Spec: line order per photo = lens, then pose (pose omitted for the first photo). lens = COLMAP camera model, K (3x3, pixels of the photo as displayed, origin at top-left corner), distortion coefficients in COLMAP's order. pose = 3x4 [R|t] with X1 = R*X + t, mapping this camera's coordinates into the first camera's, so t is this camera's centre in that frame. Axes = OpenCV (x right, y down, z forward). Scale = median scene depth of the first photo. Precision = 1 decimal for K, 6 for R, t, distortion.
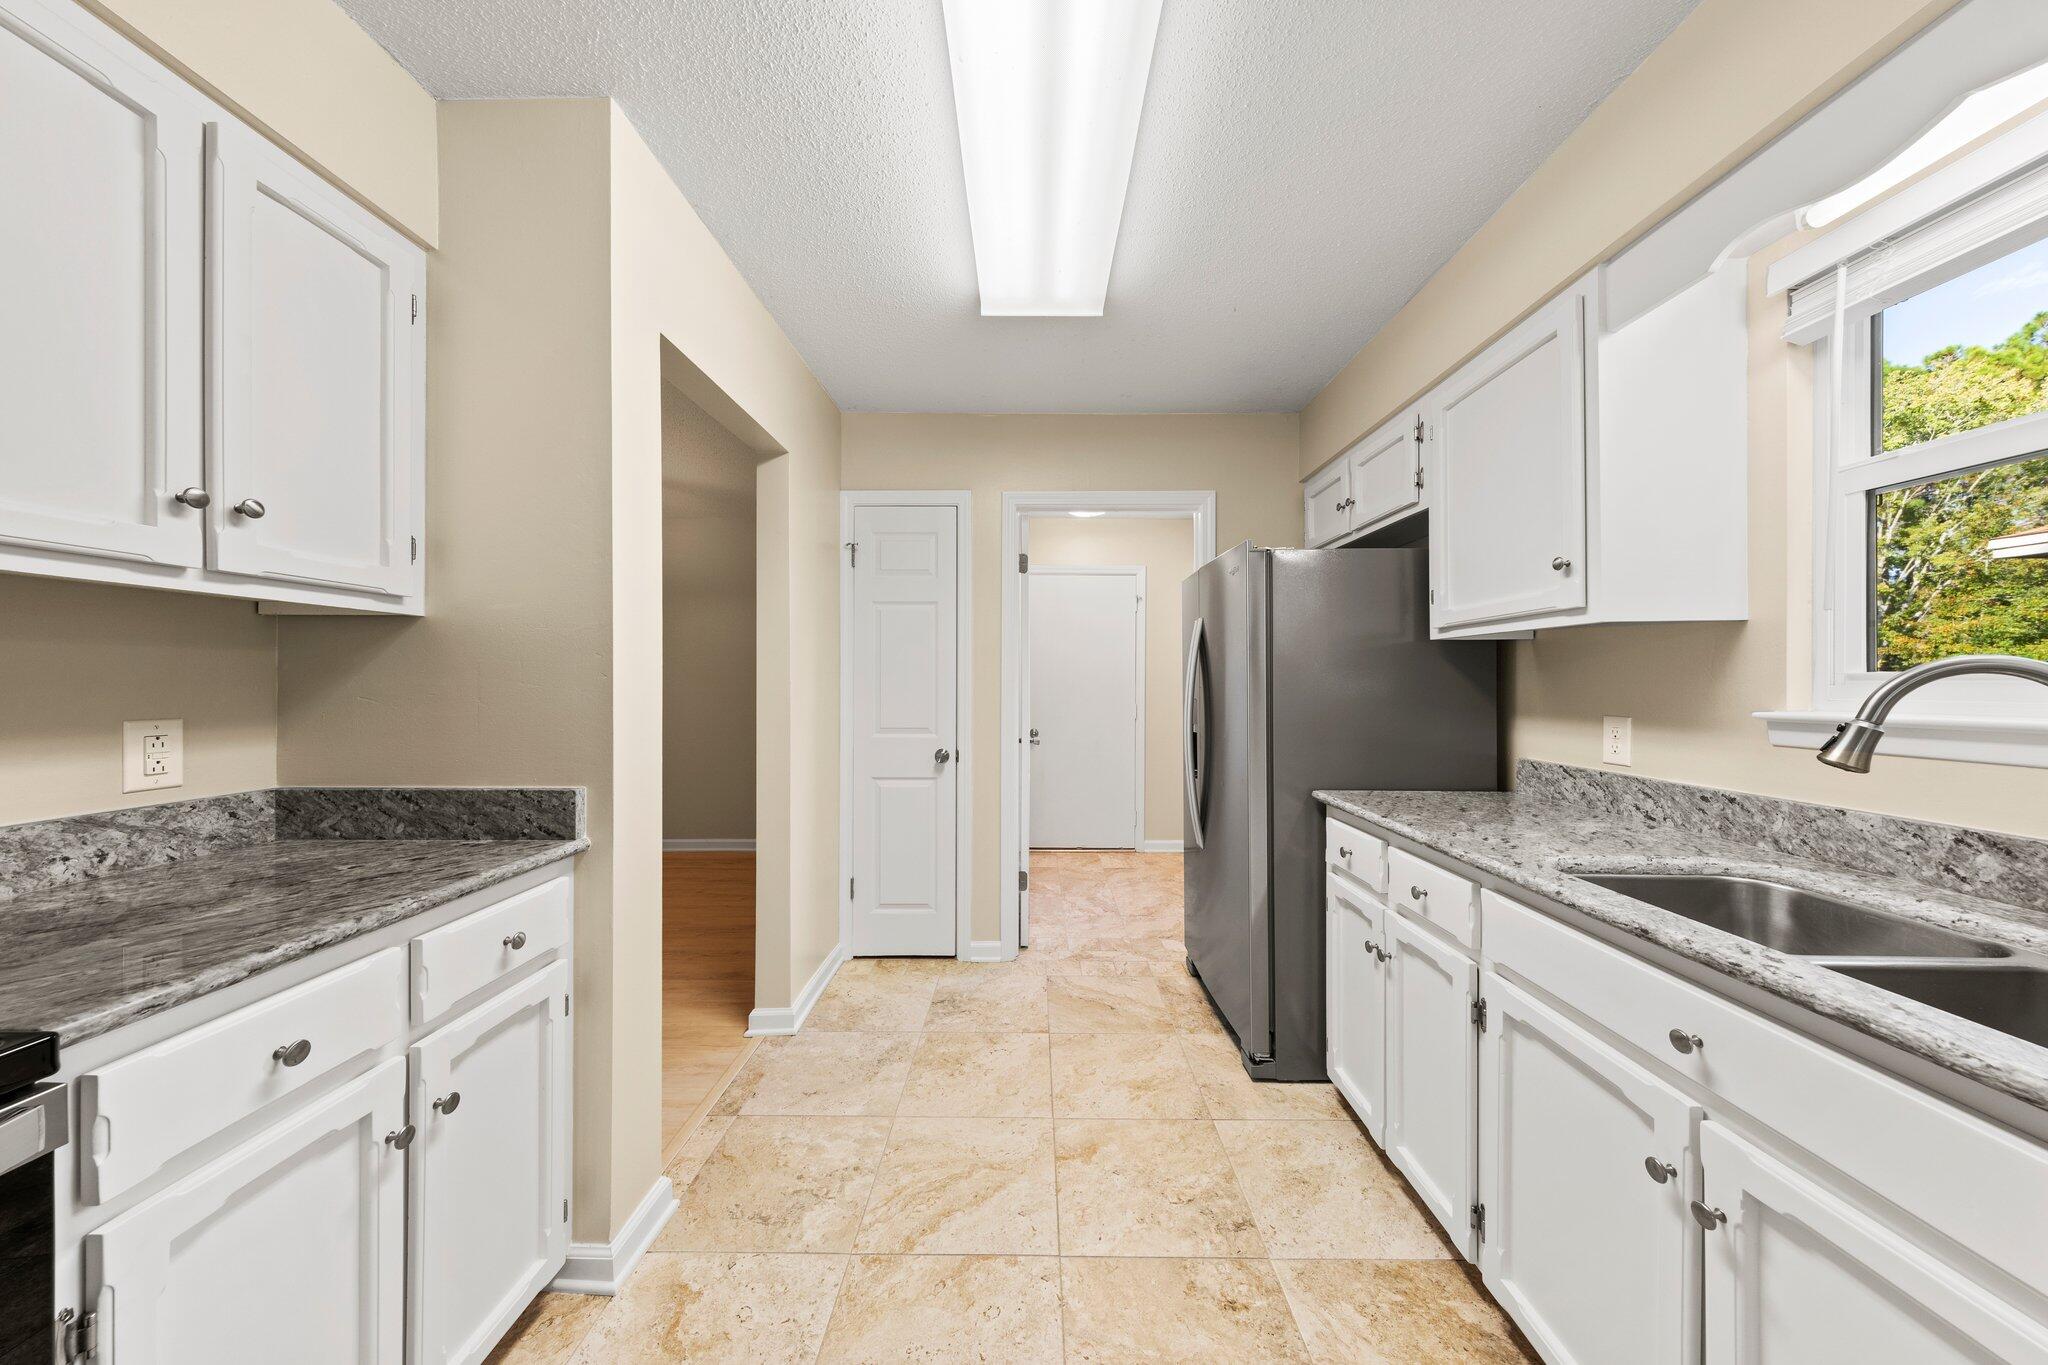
lens RADIAL K [[647.4, 0, 1029.5], [0, 647.4, 680.2], [0, 0, 1]] dist [0.006873, -0.000729]
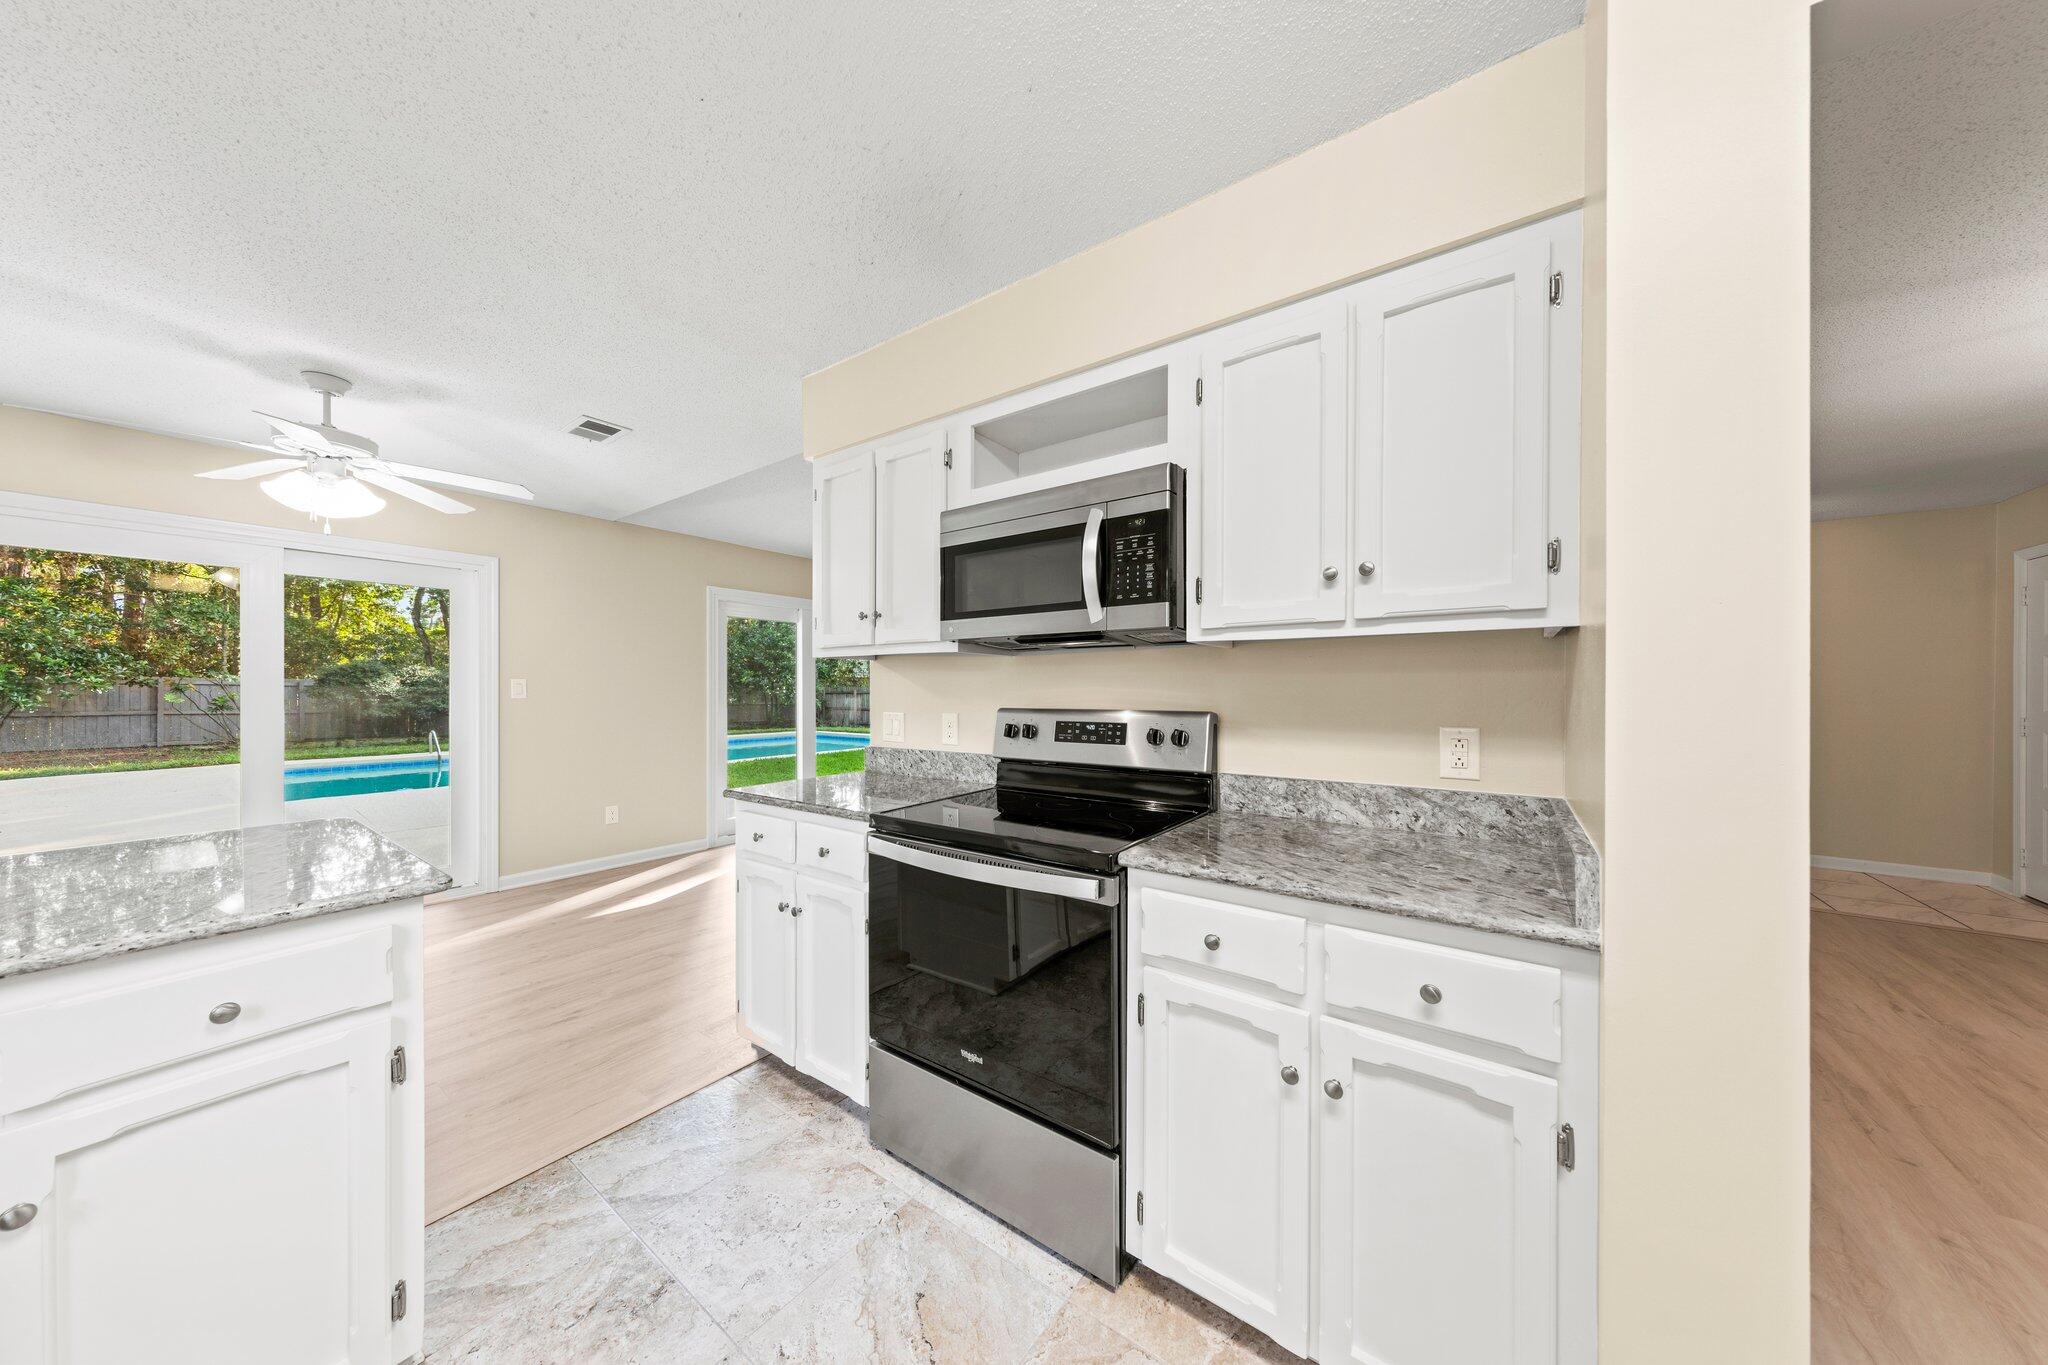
lens RADIAL K [[647.4, 0, 1033.5], [0, 647.4, 692.1], [0, 0, 1]] dist [0.006873, -0.000729]
pose [[-0.576289, -0.001595, -0.817245, 0.224789], [0.000815, 0.999996, -0.002526, -0.006914], [0.817246, -0.002121, -0.576285, 0.977751]]
